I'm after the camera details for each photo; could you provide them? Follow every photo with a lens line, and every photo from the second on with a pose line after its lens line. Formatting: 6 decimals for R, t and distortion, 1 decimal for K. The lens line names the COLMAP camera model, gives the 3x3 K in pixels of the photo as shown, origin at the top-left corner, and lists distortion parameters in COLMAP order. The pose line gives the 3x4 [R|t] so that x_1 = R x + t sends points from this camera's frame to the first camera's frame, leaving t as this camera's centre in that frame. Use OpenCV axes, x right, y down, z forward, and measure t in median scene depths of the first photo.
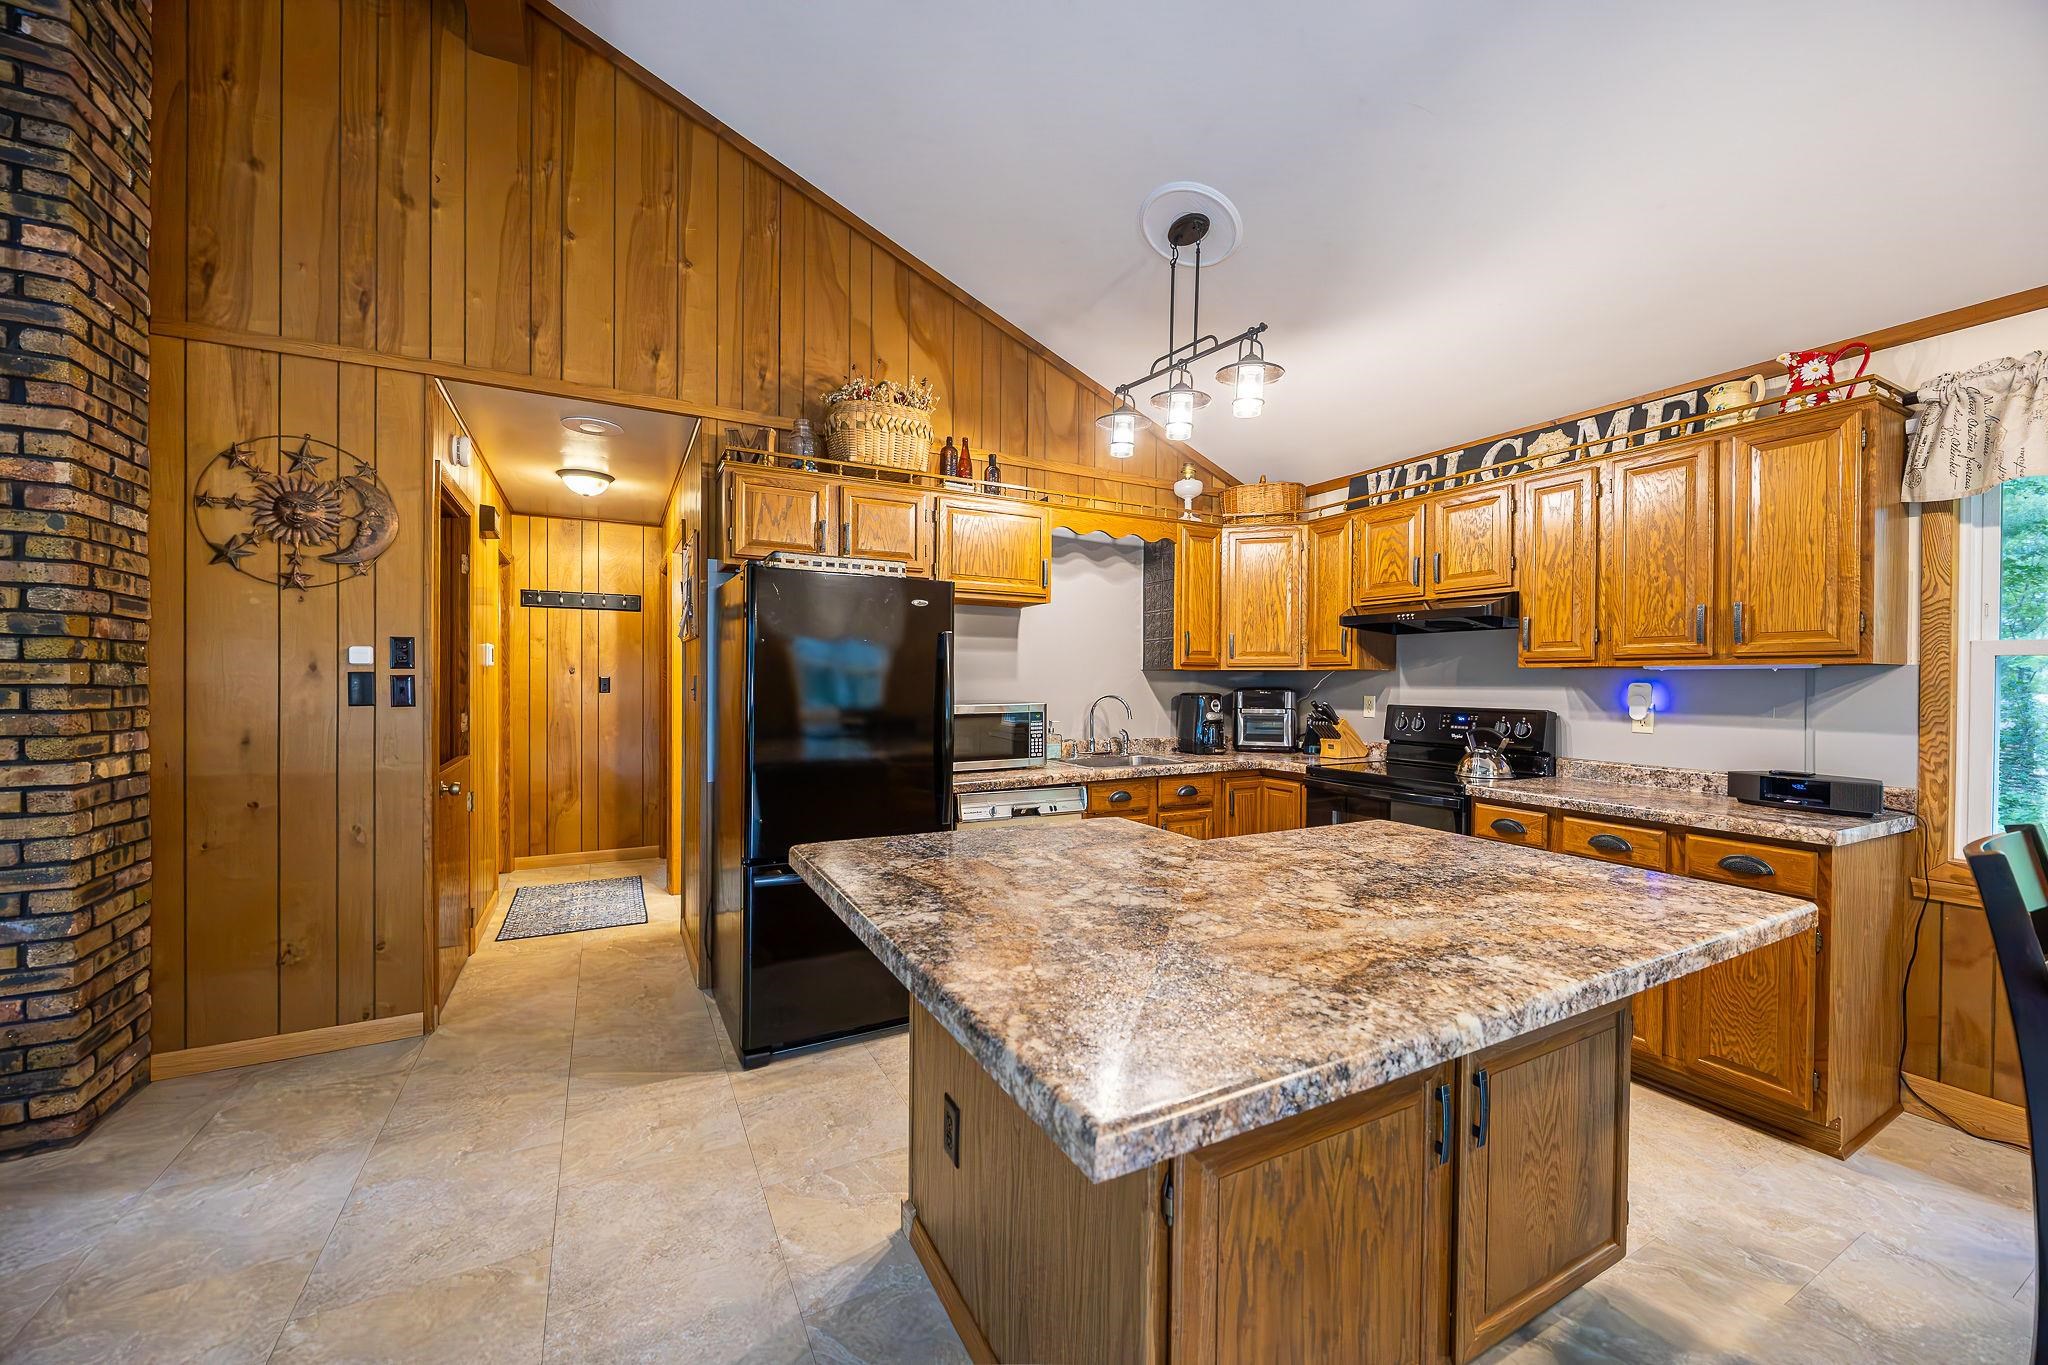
lens RADIAL K [[778.6, 0, 1024.7], [0, 778.6, 684.9], [0, 0, 1]] dist [-0.000820, -0.000953]
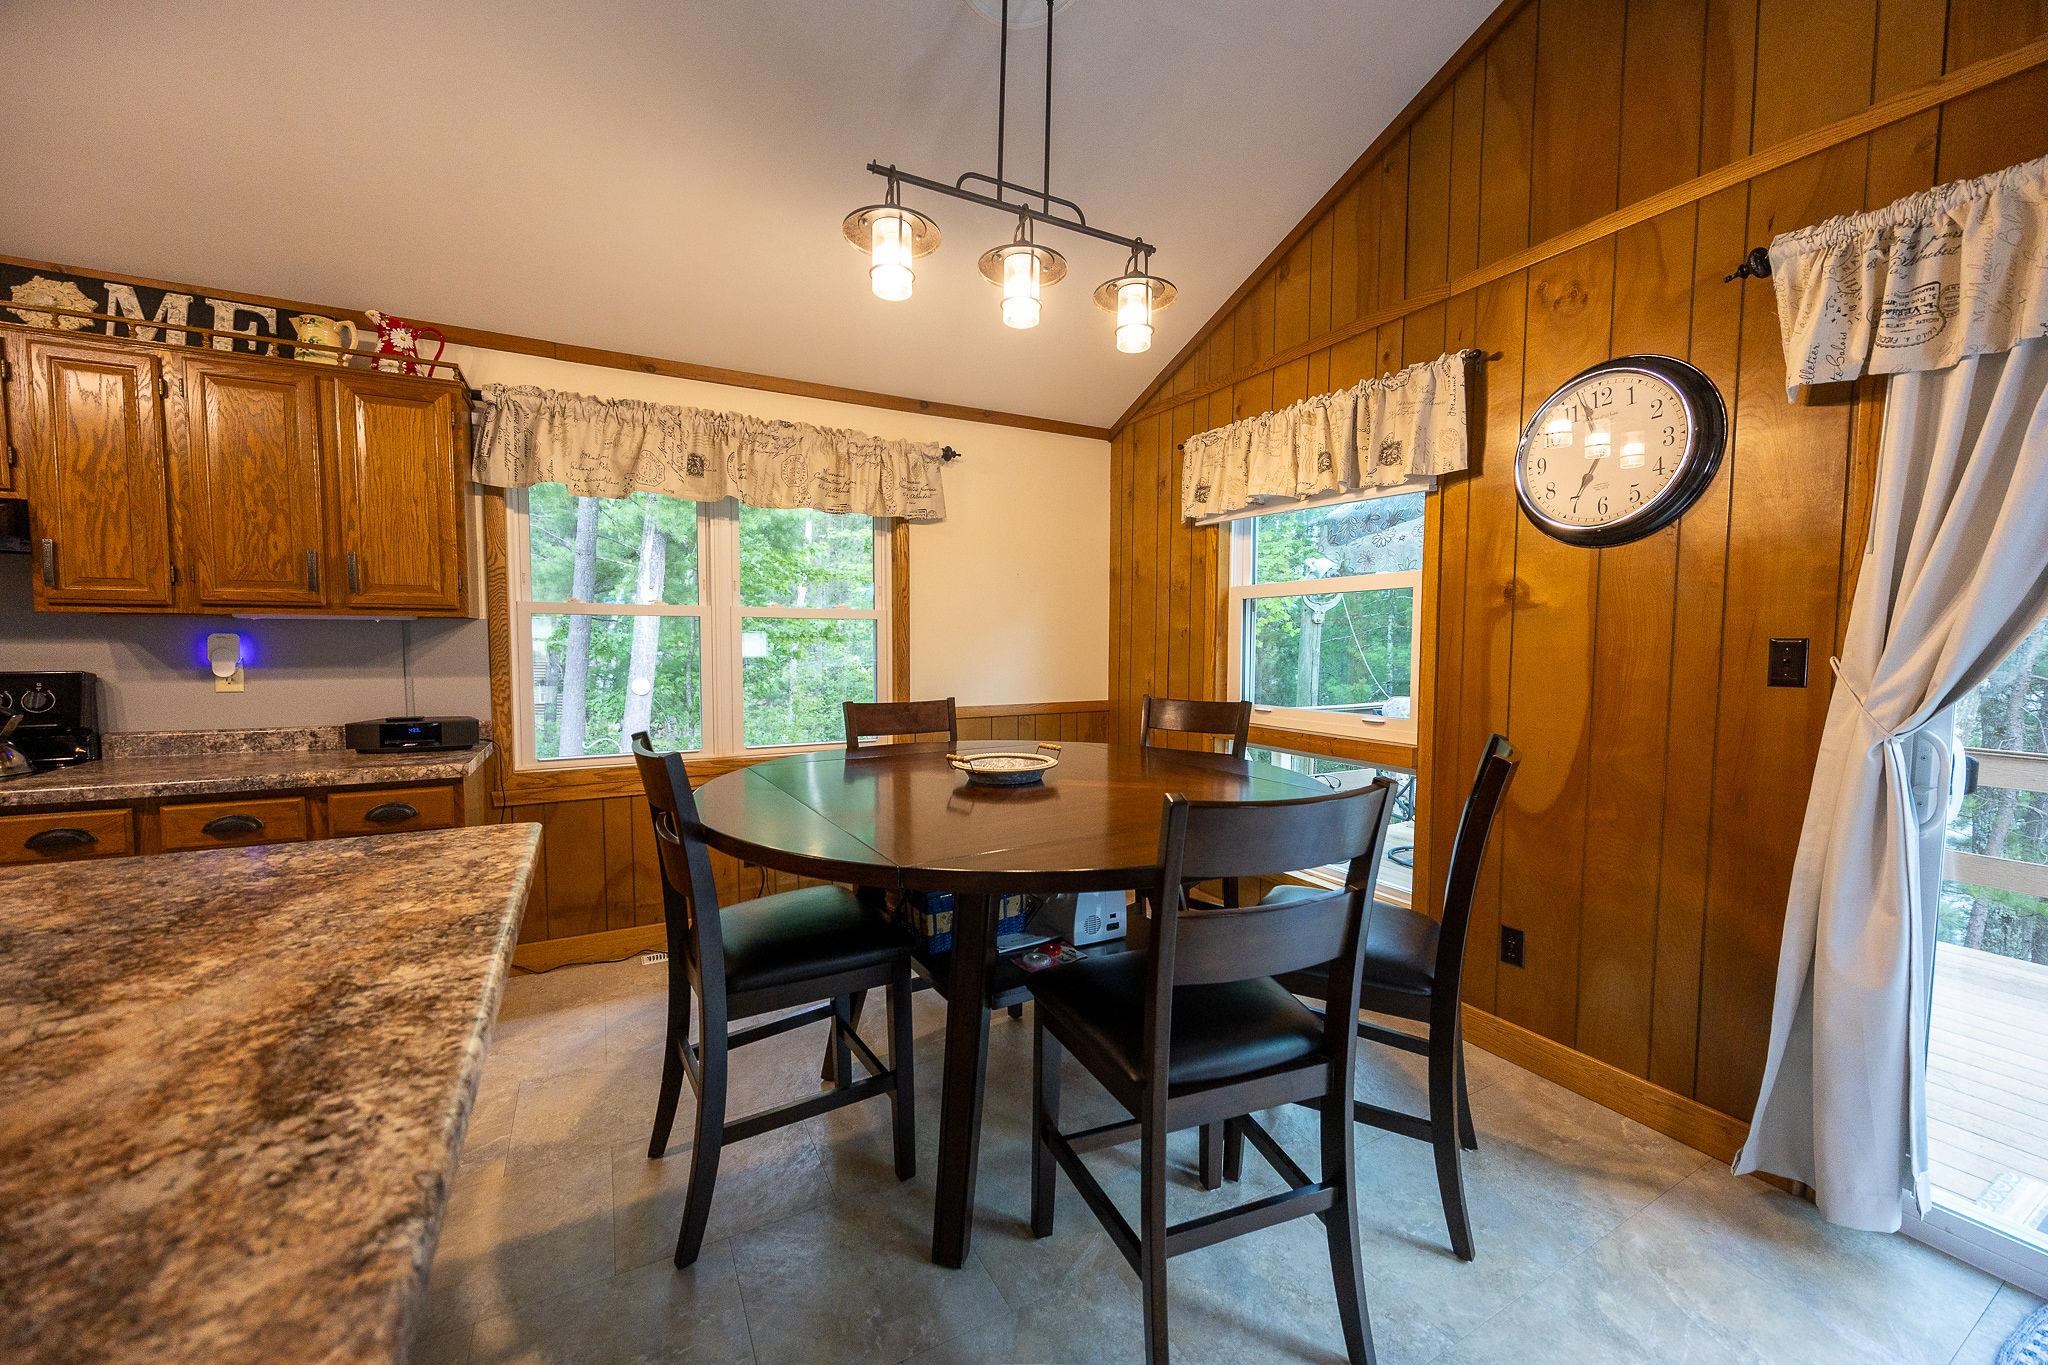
lens RADIAL K [[778.6, 0, 1025.4], [0, 778.6, 686.9], [0, 0, 1]] dist [-0.000820, -0.000953]
pose [[-0.009477, -0.068186, 0.997628, -0.070157], [0.001183, 0.997671, 0.068200, -0.001203], [-0.999954, 0.001826, -0.009374, 0.126649]]
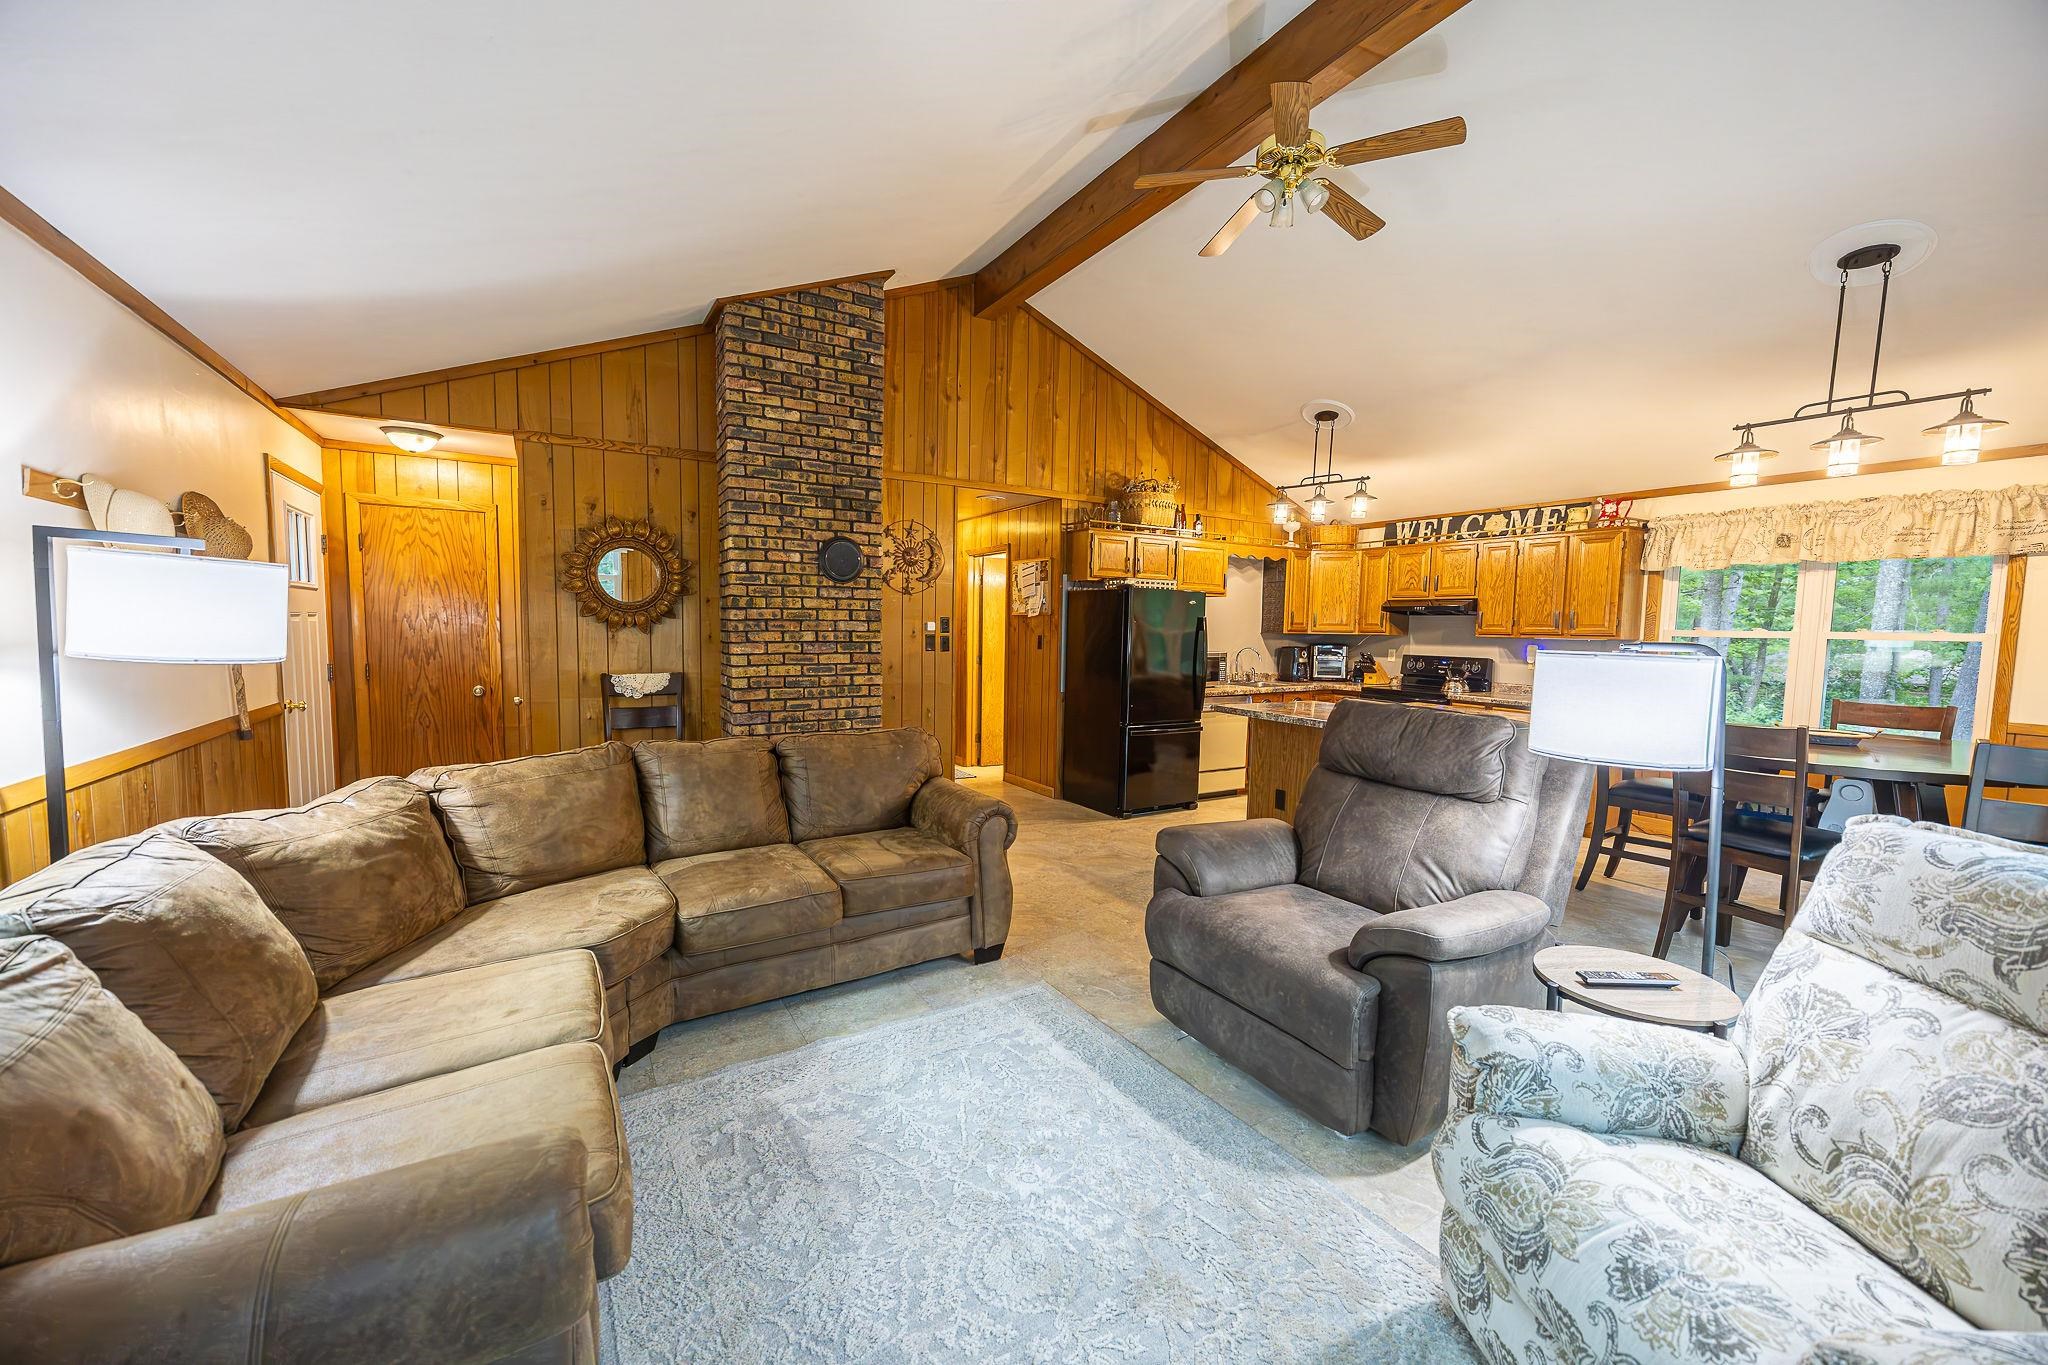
lens RADIAL K [[778.6, 0, 1024.8], [0, 778.6, 687.0], [0, 0, 1]] dist [-0.000820, -0.000953]
pose [[0.998846, 0.006746, 0.047543, -0.630527], [-0.010169, 0.997344, 0.072117, -0.026431], [-0.046930, -0.072517, 0.996262, -0.968992]]
